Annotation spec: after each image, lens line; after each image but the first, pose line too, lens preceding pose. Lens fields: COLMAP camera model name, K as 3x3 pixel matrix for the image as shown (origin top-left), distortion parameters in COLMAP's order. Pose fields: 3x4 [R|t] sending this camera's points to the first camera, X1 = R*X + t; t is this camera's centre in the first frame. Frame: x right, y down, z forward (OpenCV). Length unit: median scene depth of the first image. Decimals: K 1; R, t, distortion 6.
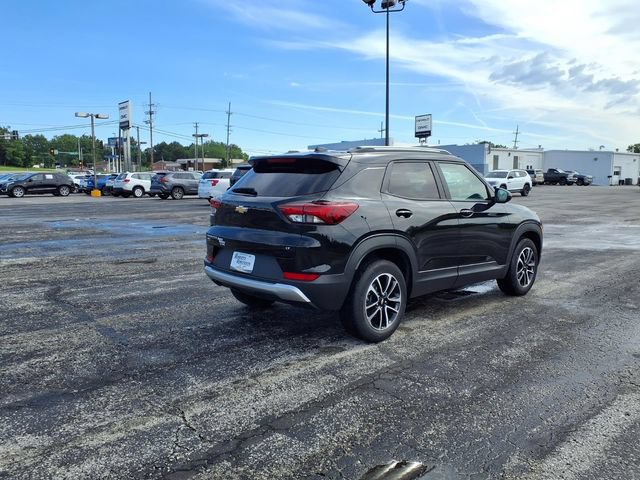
lens RADIAL K [[510.2, 0, 317.8], [0, 510.2, 241.2], [0, 0, 1]] dist [0.058190, -0.087502]
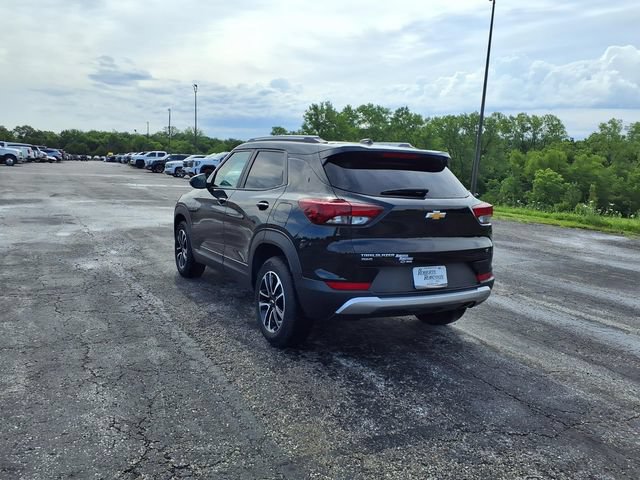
lens RADIAL K [[508.1, 0, 319.5], [0, 508.1, 241.7], [0, 0, 1]] dist [0.063795, -0.095447]
pose [[0.252684, -0.131387, 0.958586, -0.972024], [0.071181, 0.990577, 0.117009, -0.126434], [-0.964927, 0.038666, 0.259656, 0.925302]]
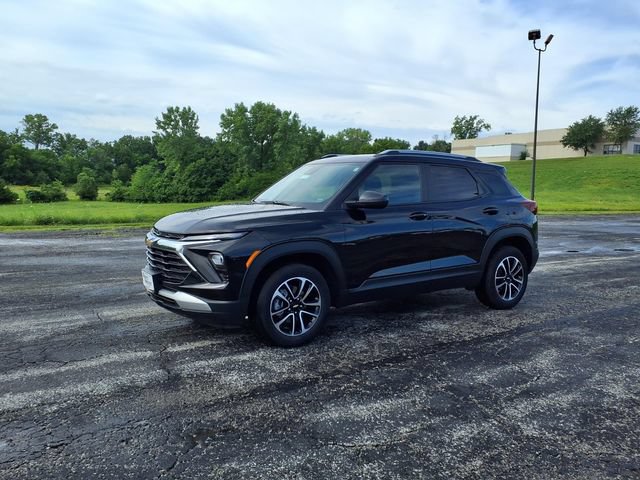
lens RADIAL K [[511.7, 0, 316.0], [0, 511.7, 242.2], [0, 0, 1]] dist [0.054182, -0.083274]
pose [[-0.981580, -0.047496, 0.185053, 0.078622], [-0.004285, 0.973834, 0.227218, -0.291509], [-0.191003, 0.222240, -0.956100, 2.506177]]
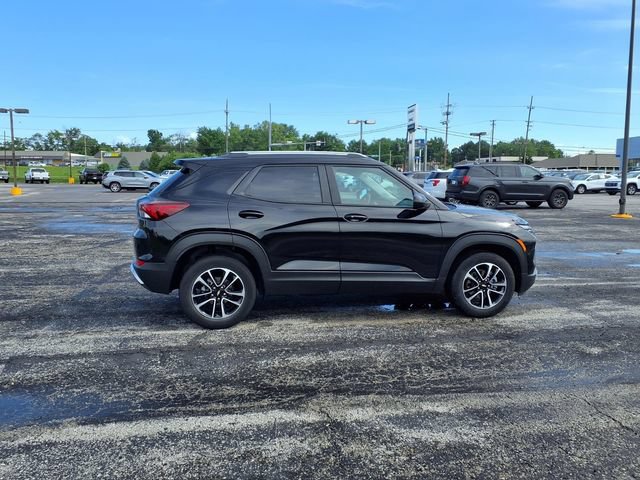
lens RADIAL K [[508.0, 0, 318.3], [0, 508.0, 248.0], [0, 0, 1]] dist [0.055755, -0.077769]
pose [[0.837552, 0.076230, -0.541014, 0.862537], [-0.068221, 0.997061, 0.034875, -0.032006], [0.542082, 0.007699, 0.840290, 0.179861]]
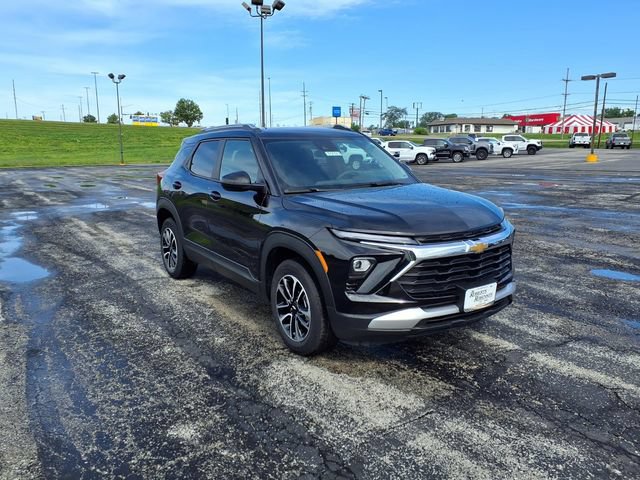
lens RADIAL K [[506.0, 0, 318.8], [0, 506.0, 255.6], [0, 0, 1]] dist [0.061111, -0.094125]
pose [[-0.165767, 0.205861, -0.964439, 1.313482], [-0.101484, 0.969216, 0.224324, -0.199996], [0.980929, 0.135061, -0.139773, 1.513538]]
